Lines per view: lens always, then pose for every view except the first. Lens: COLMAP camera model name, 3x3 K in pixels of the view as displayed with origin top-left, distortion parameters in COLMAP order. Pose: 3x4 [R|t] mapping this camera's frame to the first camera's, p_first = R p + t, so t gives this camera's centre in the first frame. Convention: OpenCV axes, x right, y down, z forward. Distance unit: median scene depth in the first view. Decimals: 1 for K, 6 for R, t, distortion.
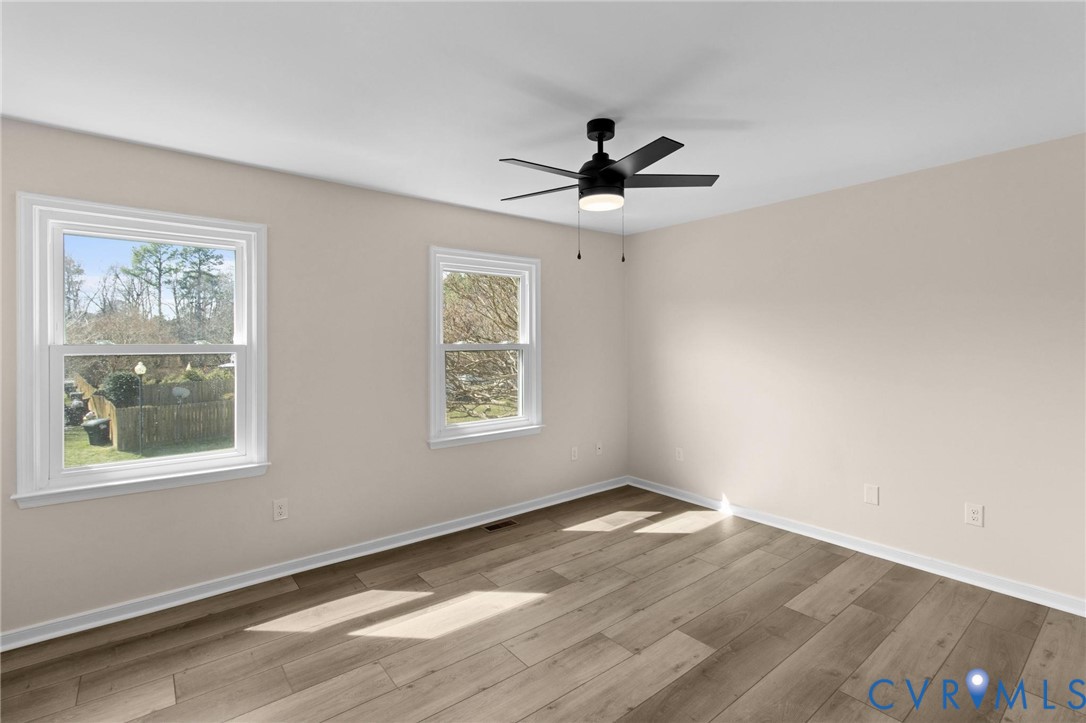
lens RADIAL K [[507.4, 0, 535.0], [0, 507.4, 341.6], [0, 0, 1]] dist [-0.001300, -0.000363]
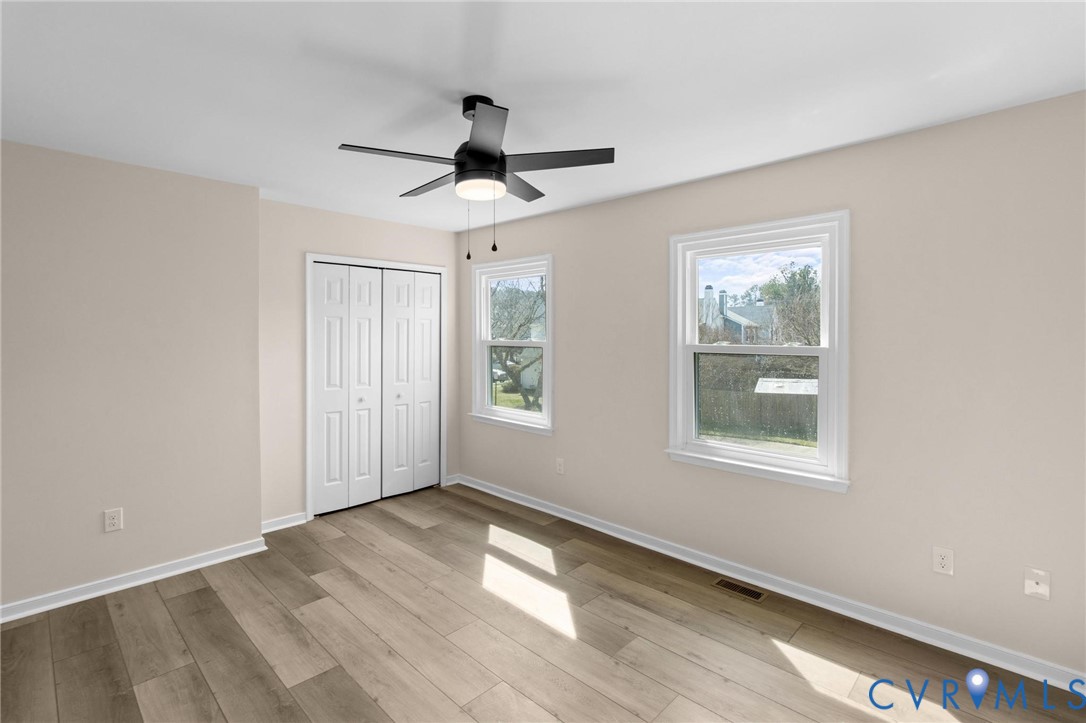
lens RADIAL K [[507.4, 0, 535.0], [0, 507.4, 341.6], [0, 0, 1]] dist [-0.001300, -0.000363]
pose [[0.116096, 0.017451, -0.993085, 0.825976], [-0.002112, 0.999848, 0.017323, -0.019919], [0.993236, 0.000086, 0.116116, 0.797595]]
